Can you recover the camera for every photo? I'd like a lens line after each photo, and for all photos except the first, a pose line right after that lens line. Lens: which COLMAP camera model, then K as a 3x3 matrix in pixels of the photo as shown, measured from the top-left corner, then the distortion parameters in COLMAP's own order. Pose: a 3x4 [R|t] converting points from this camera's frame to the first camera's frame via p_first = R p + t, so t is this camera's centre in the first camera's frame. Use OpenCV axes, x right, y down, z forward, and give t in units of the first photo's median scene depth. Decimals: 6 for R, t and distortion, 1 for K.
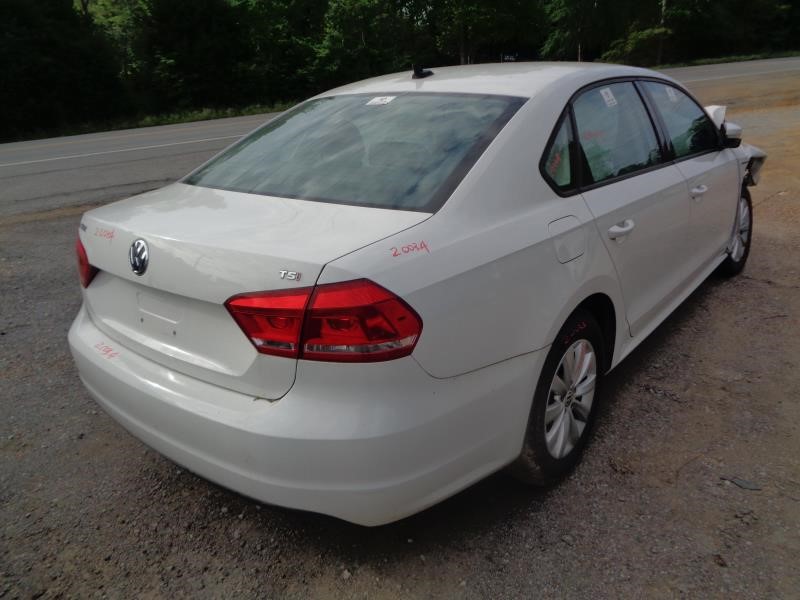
lens RADIAL K [[609.0, 0, 400.0], [0, 609.0, 300.0], [0, 0, 1]] dist [0.003714, 0.006530]
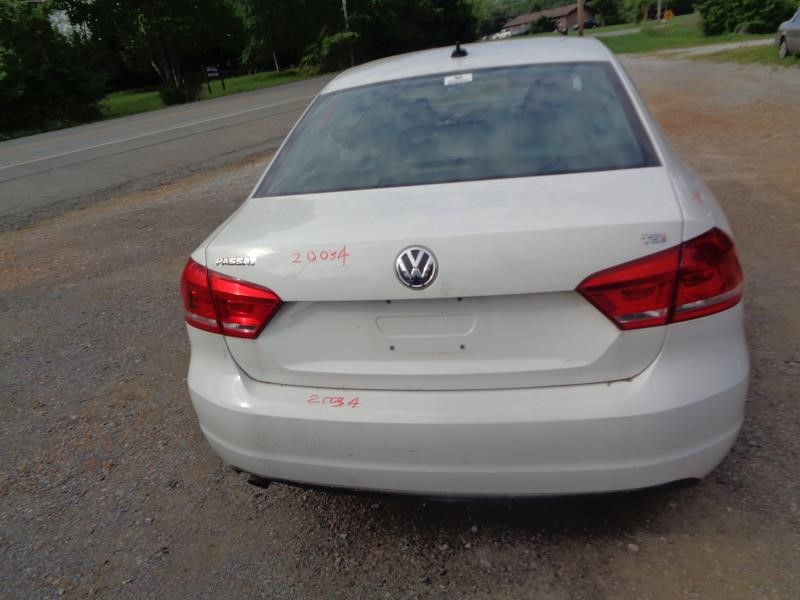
lens RADIAL K [[609.0, 0, 400.0], [0, 609.0, 300.0], [0, 0, 1]] dist [0.003714, 0.006530]
pose [[0.883197, -0.224504, 0.411779, -0.727240], [0.230550, 0.972406, 0.035669, -0.056323], [-0.408424, 0.063433, 0.910586, 0.234587]]
